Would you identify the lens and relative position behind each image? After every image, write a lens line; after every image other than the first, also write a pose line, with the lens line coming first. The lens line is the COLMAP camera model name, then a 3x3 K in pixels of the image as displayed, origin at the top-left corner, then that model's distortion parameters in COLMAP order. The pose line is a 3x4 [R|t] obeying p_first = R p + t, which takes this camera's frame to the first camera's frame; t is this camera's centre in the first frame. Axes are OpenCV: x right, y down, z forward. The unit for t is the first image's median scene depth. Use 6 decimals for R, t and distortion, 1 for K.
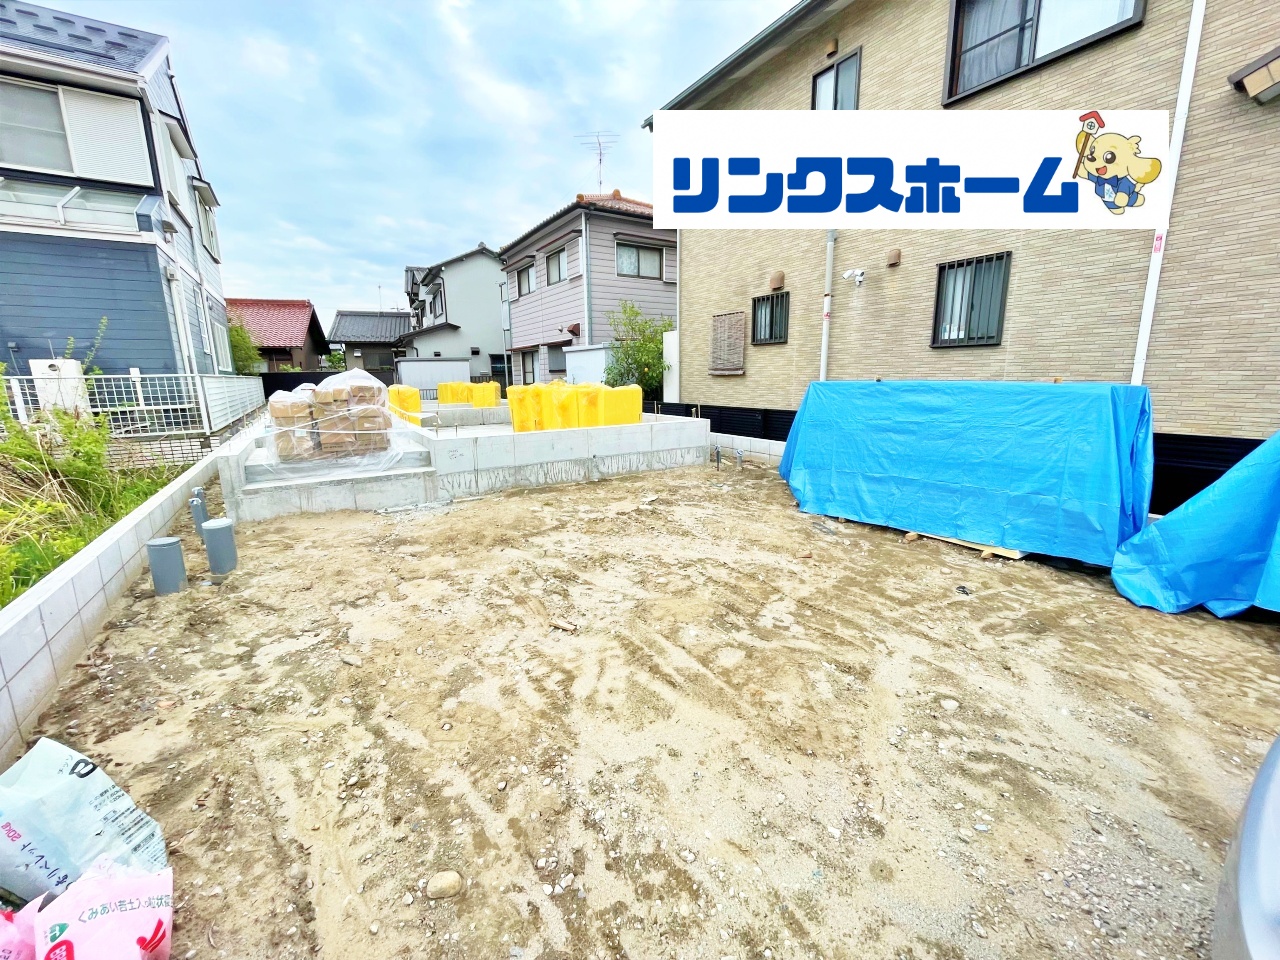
lens RADIAL K [[516.5, 0, 637.7], [0, 516.5, 478.1], [0, 0, 1]] dist [-0.002569, -0.000613]
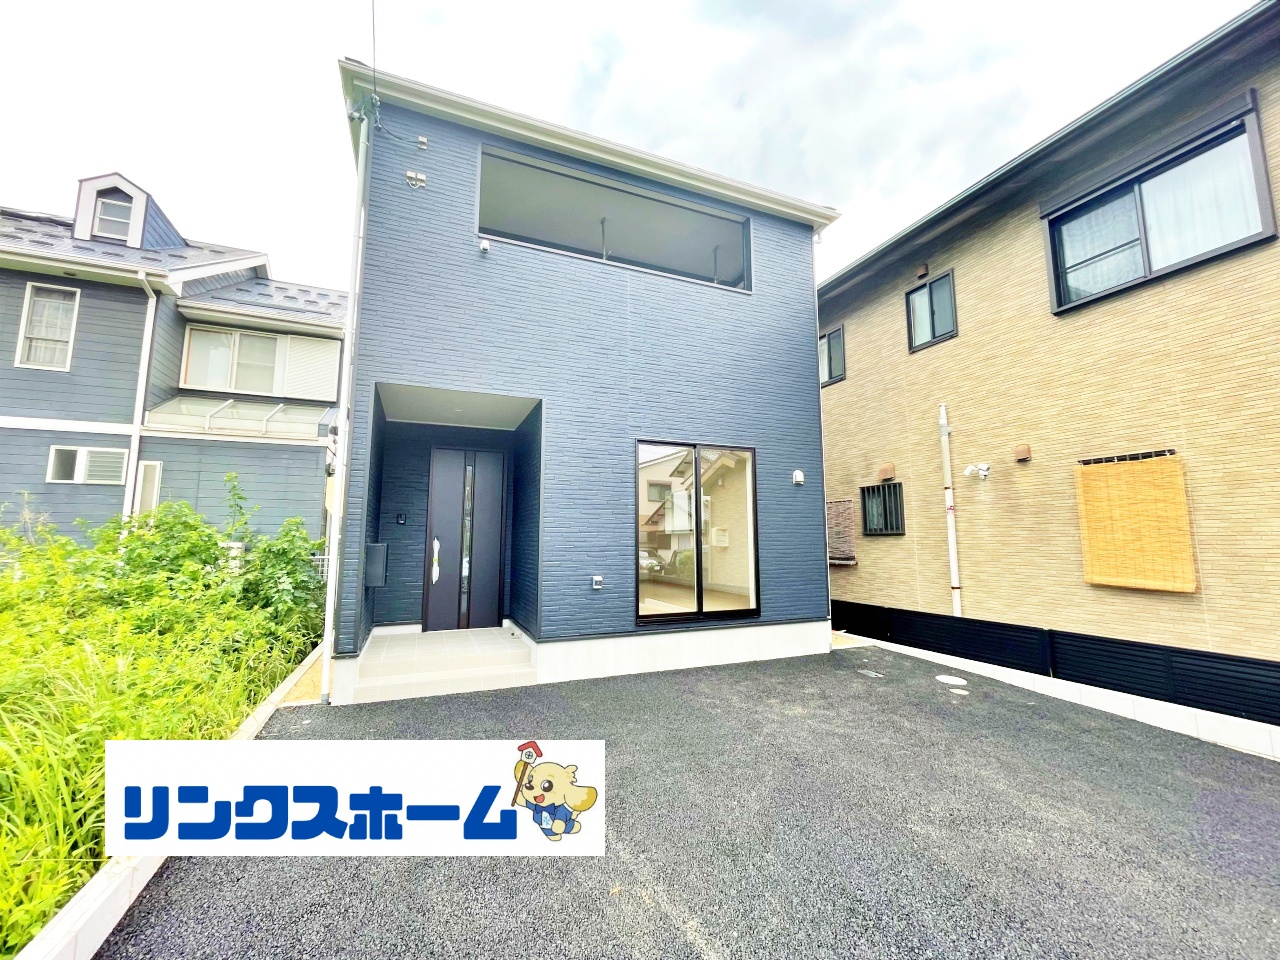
lens RADIAL K [[516.5, 0, 636.5], [0, 516.5, 476.6], [0, 0, 1]] dist [-0.002569, -0.000613]
pose [[0.986007, -0.007245, -0.166545, -0.045058], [-0.045133, 0.950141, -0.308537, -0.072111], [0.160477, 0.311737, 0.936519, 0.024637]]
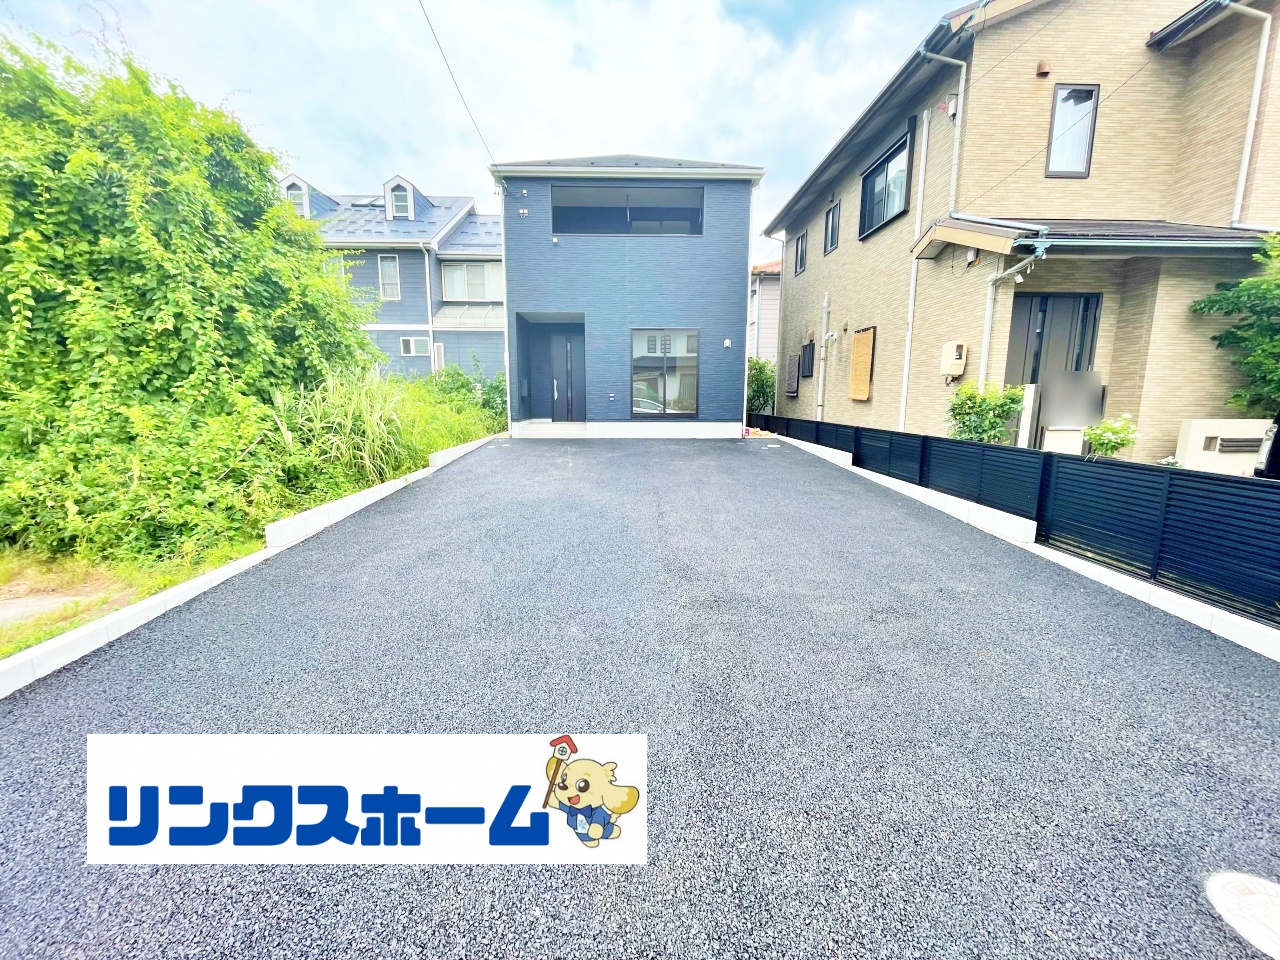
lens RADIAL K [[516.5, 0, 636.9], [0, 516.5, 478.1], [0, 0, 1]] dist [-0.002569, -0.000613]
pose [[0.859168, 0.096985, -0.502419, 0.883284], [-0.114253, 0.993445, -0.003610, 0.143703], [0.498776, 0.060504, 0.864617, -0.779329]]
